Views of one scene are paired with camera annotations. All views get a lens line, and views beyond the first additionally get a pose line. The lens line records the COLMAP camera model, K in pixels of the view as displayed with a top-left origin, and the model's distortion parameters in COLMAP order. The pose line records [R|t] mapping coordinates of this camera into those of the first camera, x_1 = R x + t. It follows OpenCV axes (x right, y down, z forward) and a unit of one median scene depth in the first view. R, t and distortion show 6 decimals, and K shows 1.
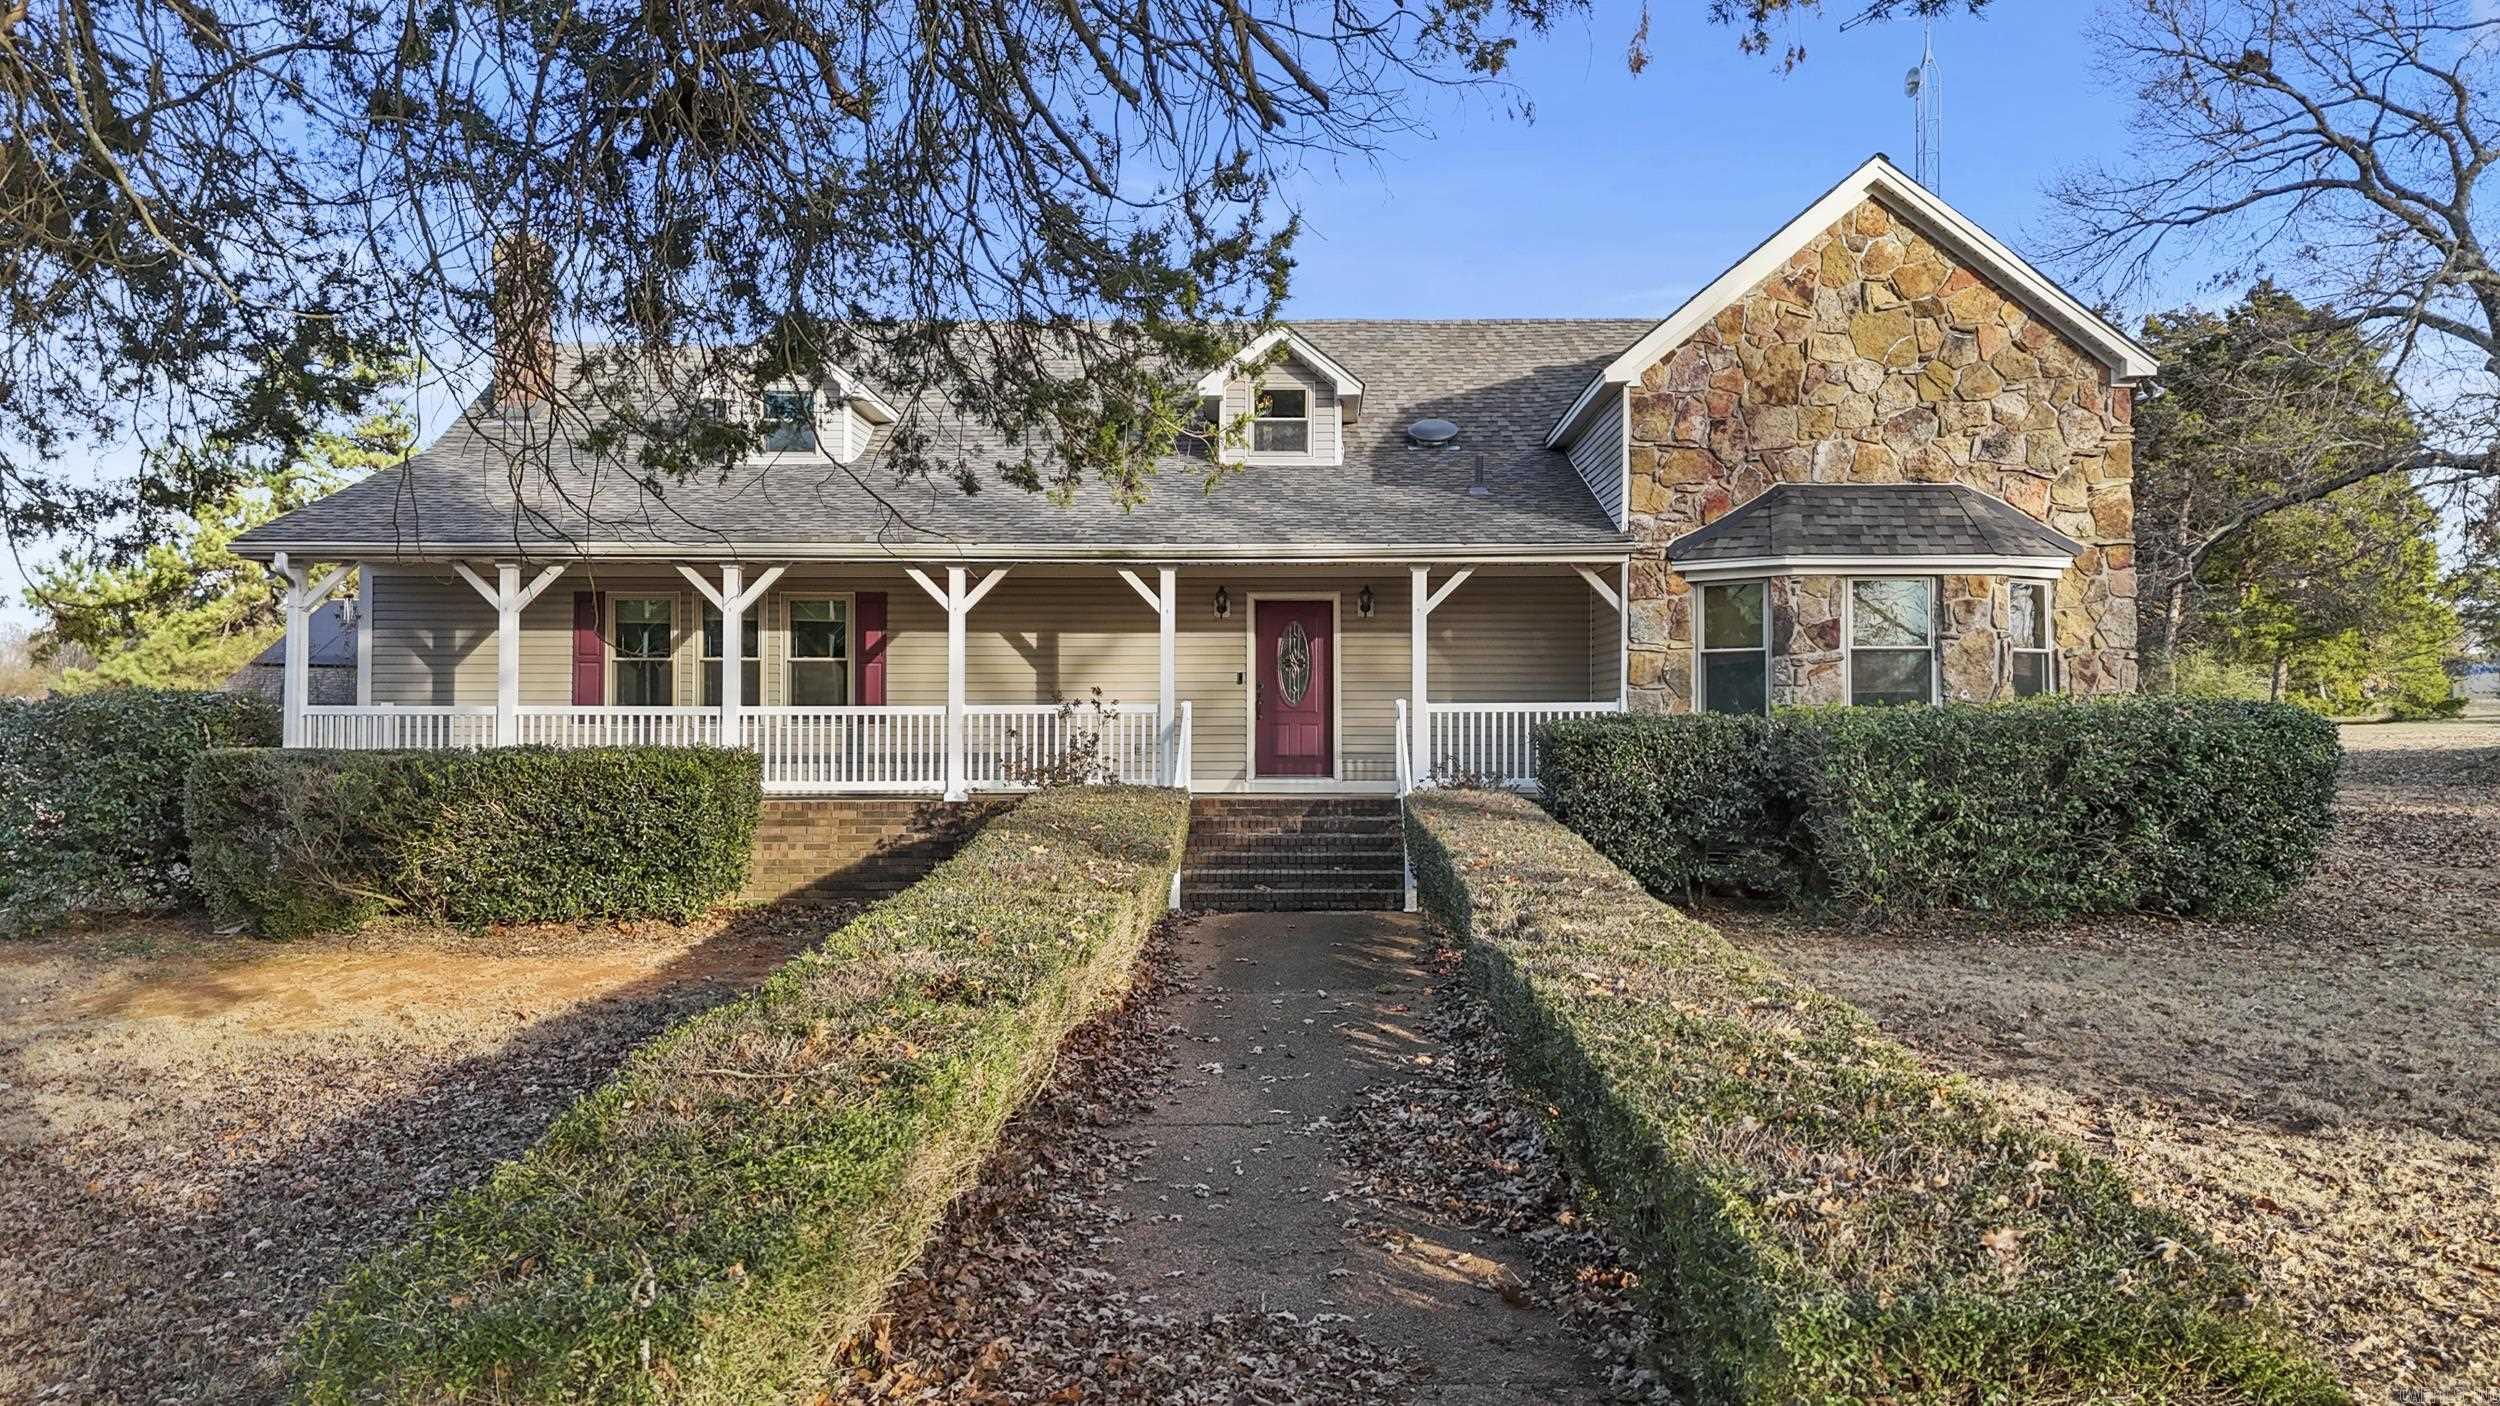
lens RADIAL K [[1838.0, 0, 1250.0], [0, 1838.0, 703.0], [0, 0, 1]] dist [0.073304, -0.193096]
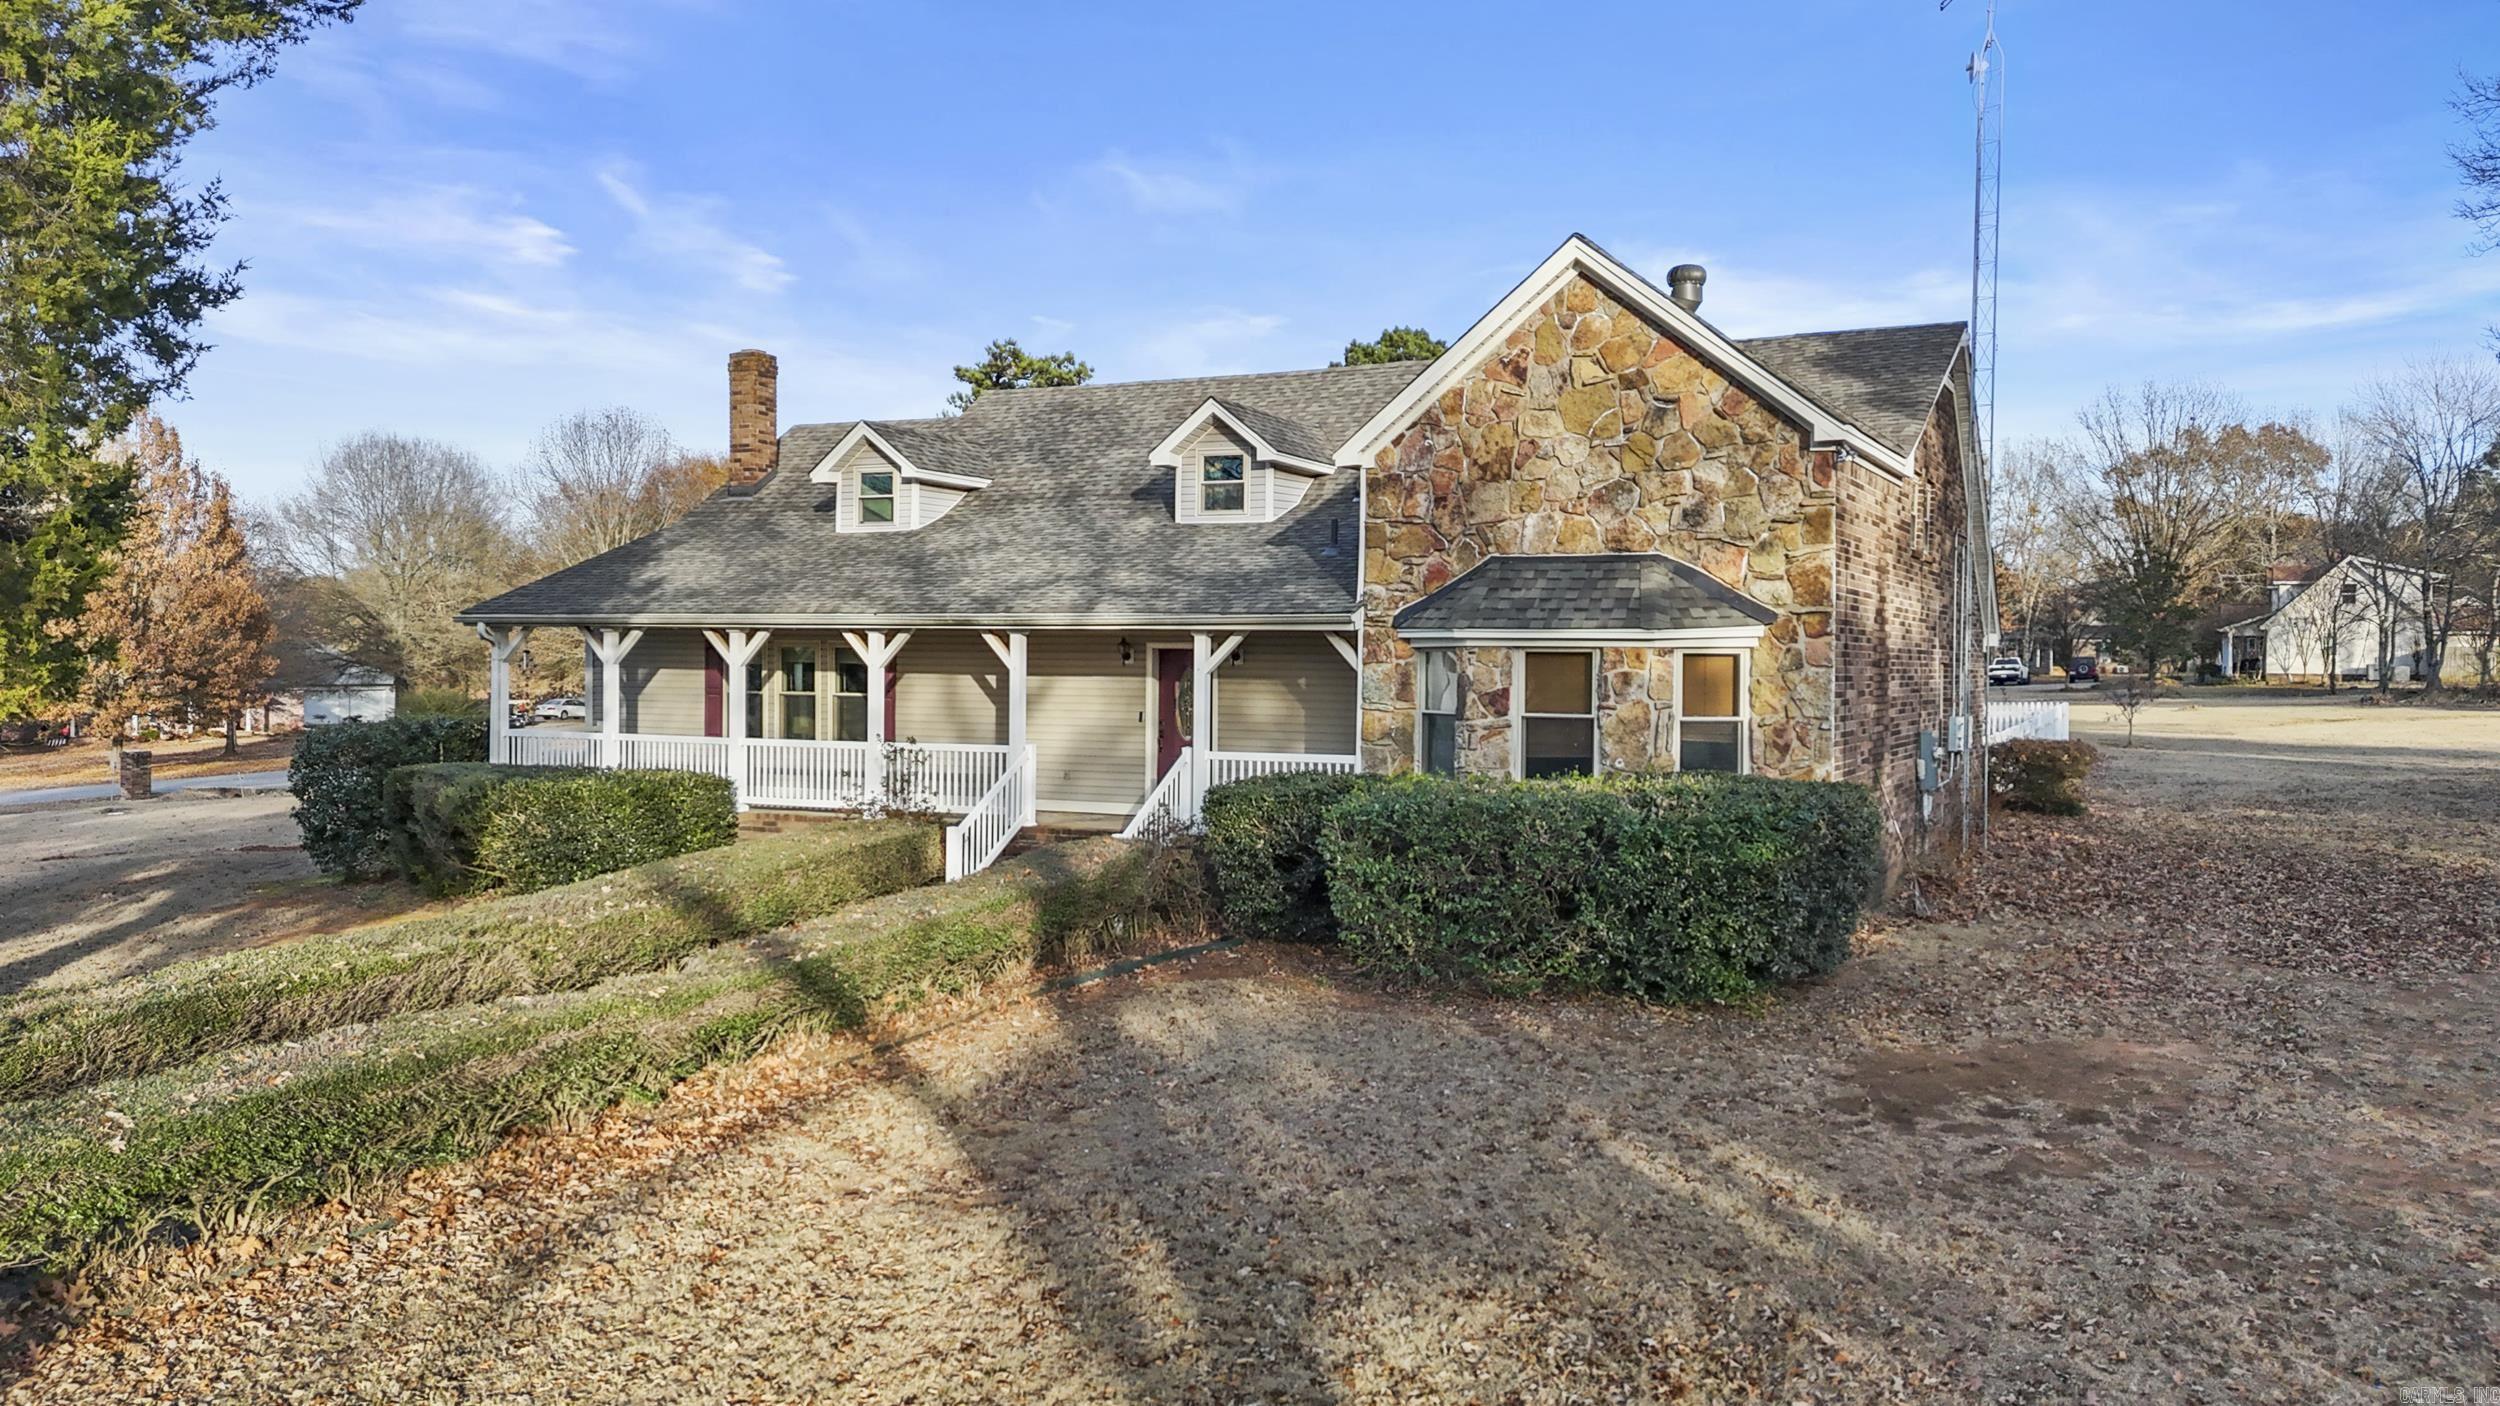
lens RADIAL K [[1858.5, 0, 1235.6], [0, 1858.5, 732.7], [0, 0, 1]] dist [0.071975, -0.052177]
pose [[0.895980, 0.024824, -0.443401, 0.630935], [0.000698, 0.998356, 0.057305, -0.078502], [0.444095, -0.051653, 0.894490, -0.028047]]
